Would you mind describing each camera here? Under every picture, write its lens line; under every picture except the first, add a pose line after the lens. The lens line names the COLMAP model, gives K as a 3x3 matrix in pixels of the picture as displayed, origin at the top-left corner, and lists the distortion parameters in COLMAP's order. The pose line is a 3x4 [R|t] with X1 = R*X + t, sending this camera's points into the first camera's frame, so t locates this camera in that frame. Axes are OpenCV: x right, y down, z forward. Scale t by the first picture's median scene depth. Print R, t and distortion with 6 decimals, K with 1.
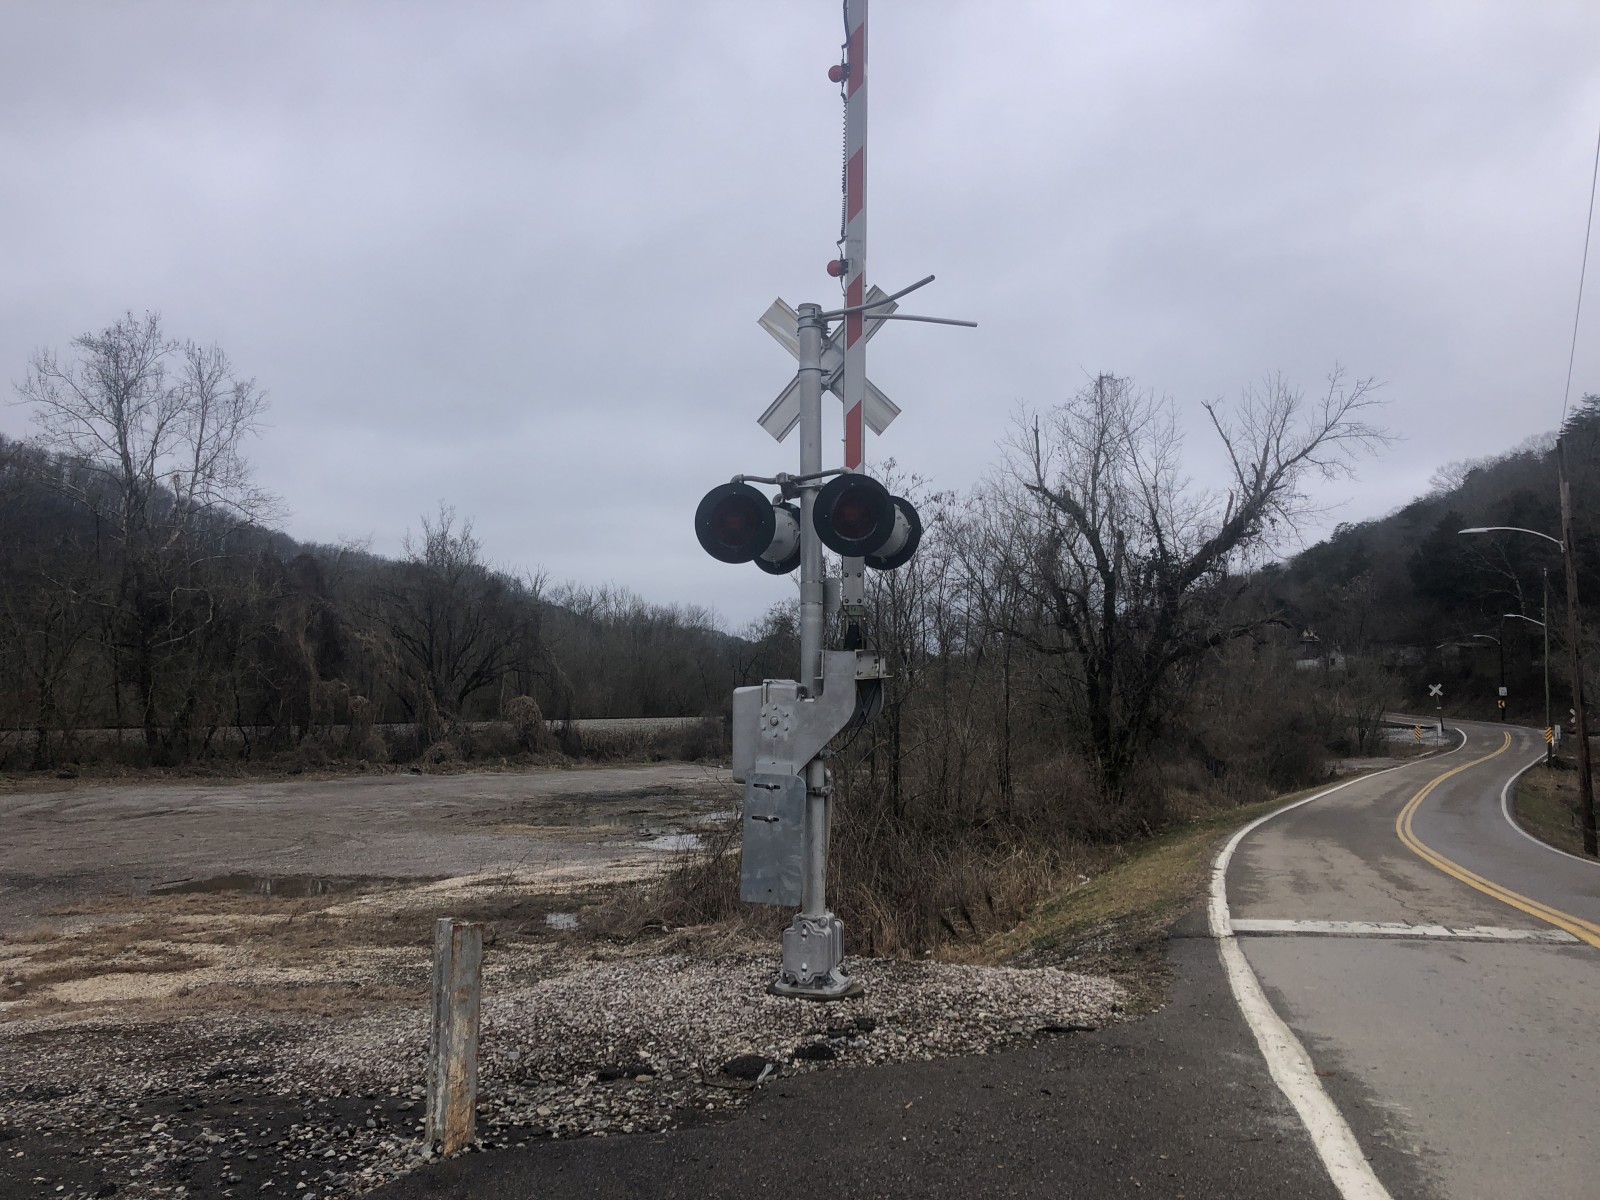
lens RADIAL K [[1303.8, 0, 798.4], [0, 1303.8, 565.7], [0, 0, 1]] dist [0.015716, 0.014530]
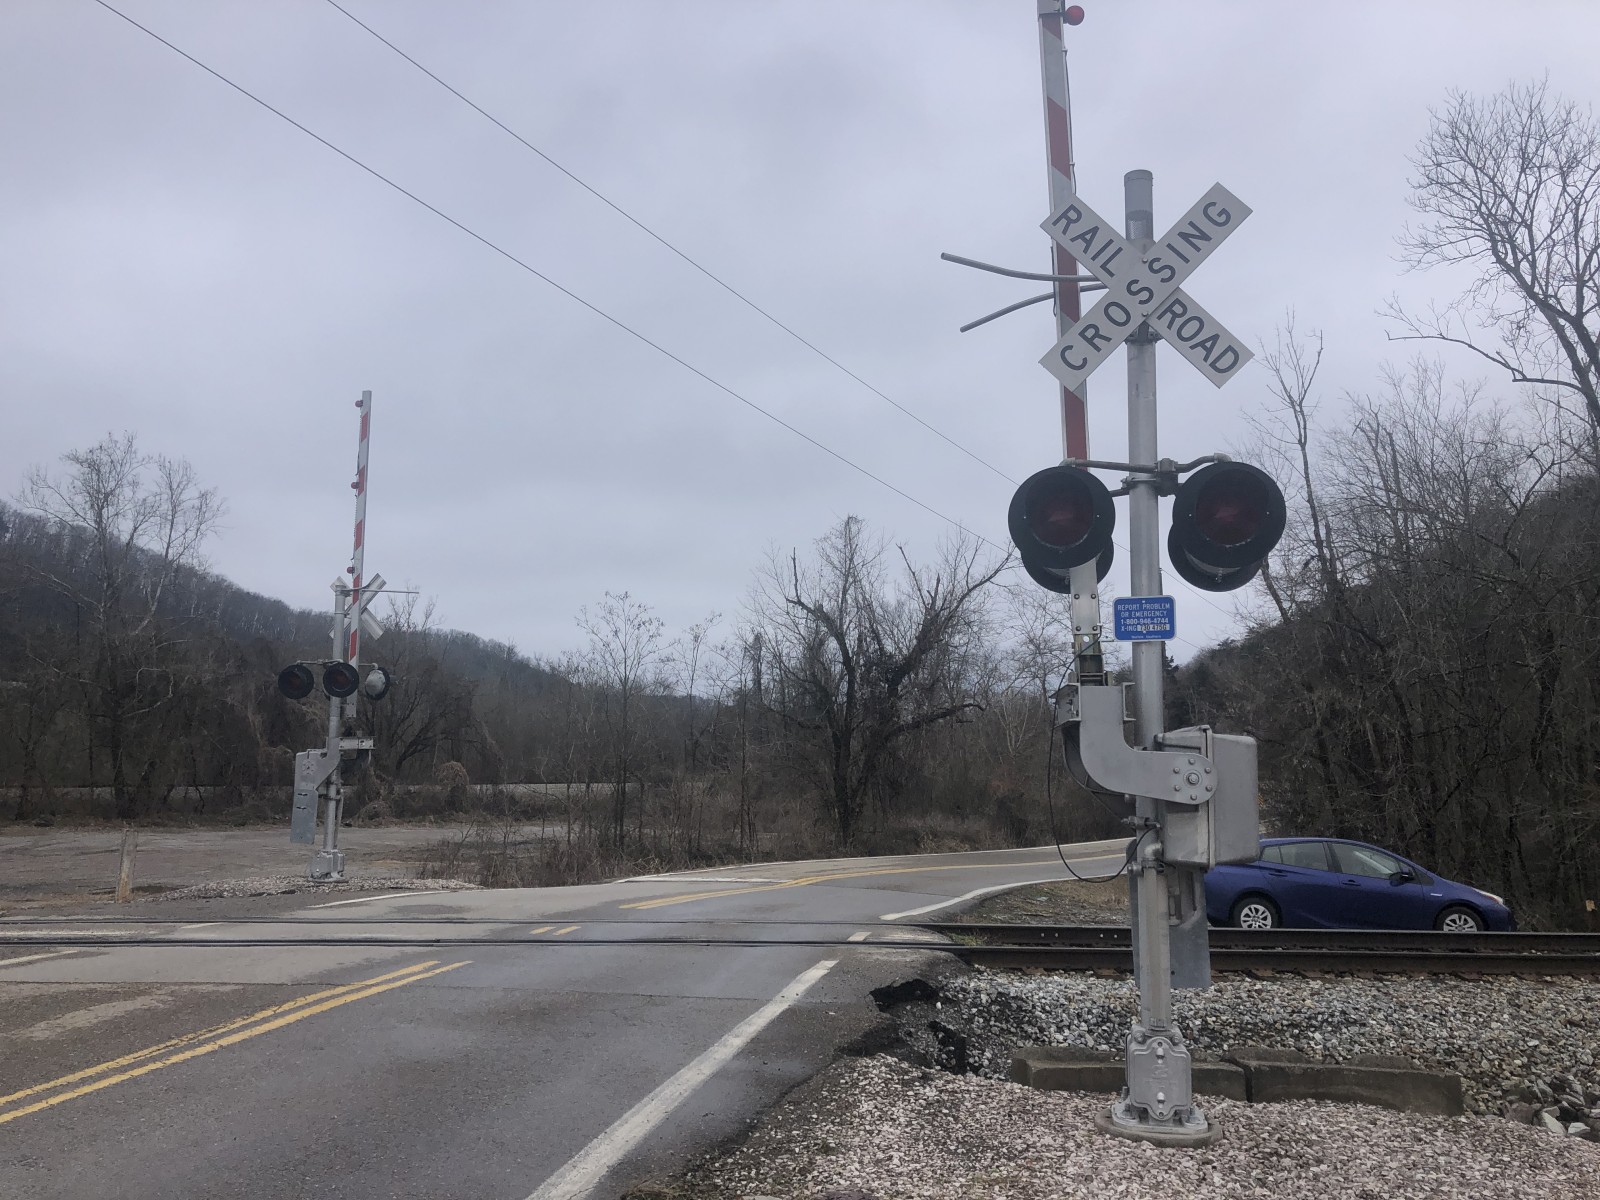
lens RADIAL K [[1303.7, 0, 808.6], [0, 1303.7, 593.3], [0, 0, 1]] dist [0.010129, 0.016214]
pose [[0.999947, 0.008097, 0.006386, 0.119459], [-0.007891, 0.999469, -0.031609, -0.017564], [-0.006638, 0.031557, 0.999480, -0.189788]]
